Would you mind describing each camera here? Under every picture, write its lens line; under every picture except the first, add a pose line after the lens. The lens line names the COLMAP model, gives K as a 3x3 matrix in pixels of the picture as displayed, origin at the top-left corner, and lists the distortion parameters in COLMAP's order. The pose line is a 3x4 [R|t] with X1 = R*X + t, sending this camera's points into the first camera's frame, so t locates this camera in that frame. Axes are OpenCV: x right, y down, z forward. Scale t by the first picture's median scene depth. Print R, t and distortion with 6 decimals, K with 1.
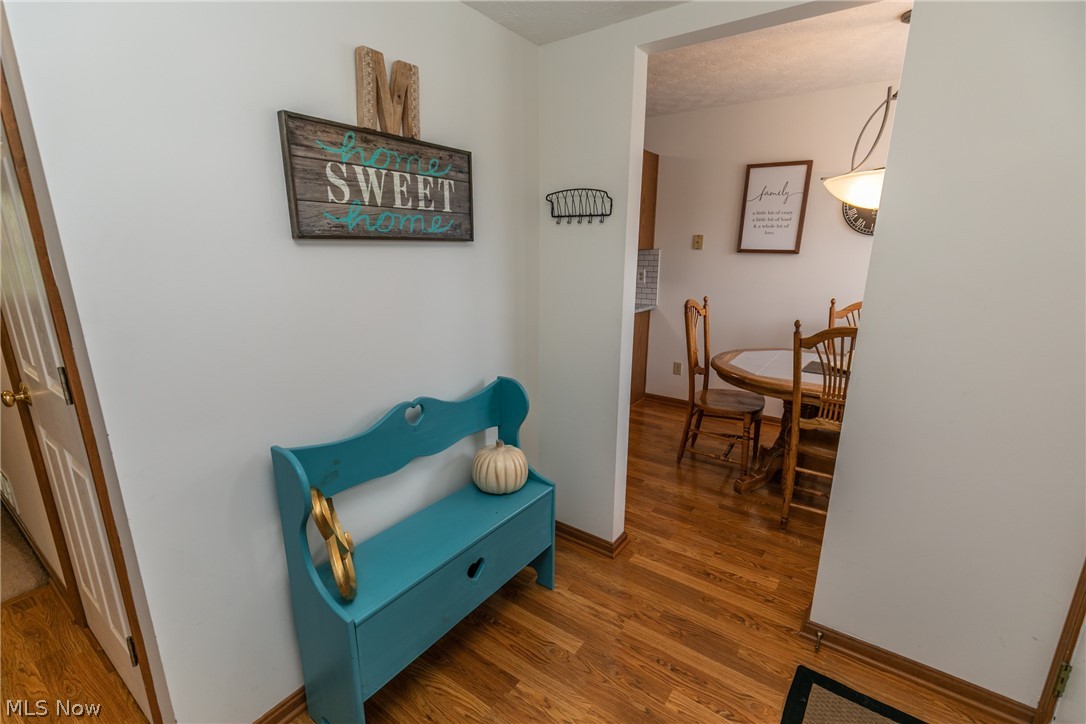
lens RADIAL K [[482.4, 0, 542.9], [0, 482.4, 370.5], [0, 0, 1]] dist [0.001577, -0.000315]
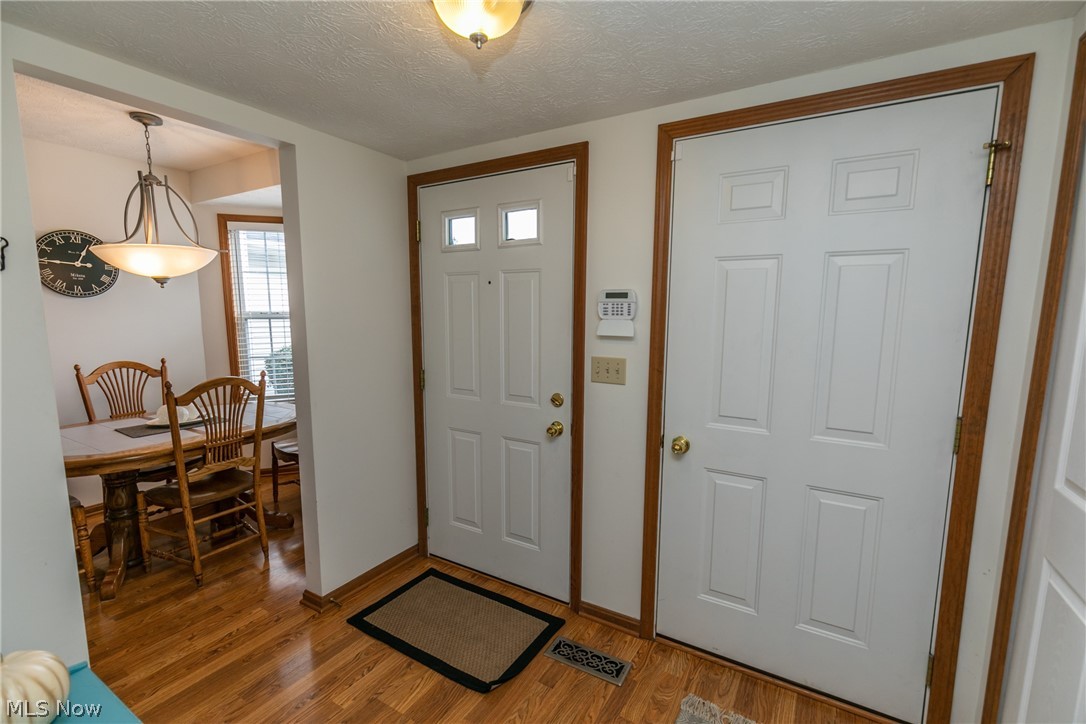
lens RADIAL K [[482.4, 0, 542.9], [0, 482.4, 370.5], [0, 0, 1]] dist [0.001577, -0.000315]
pose [[-0.077332, -0.131581, 0.988284, -0.573949], [0.242585, 0.958980, 0.146662, -0.088946], [-0.967043, 0.251085, -0.042240, 0.282325]]
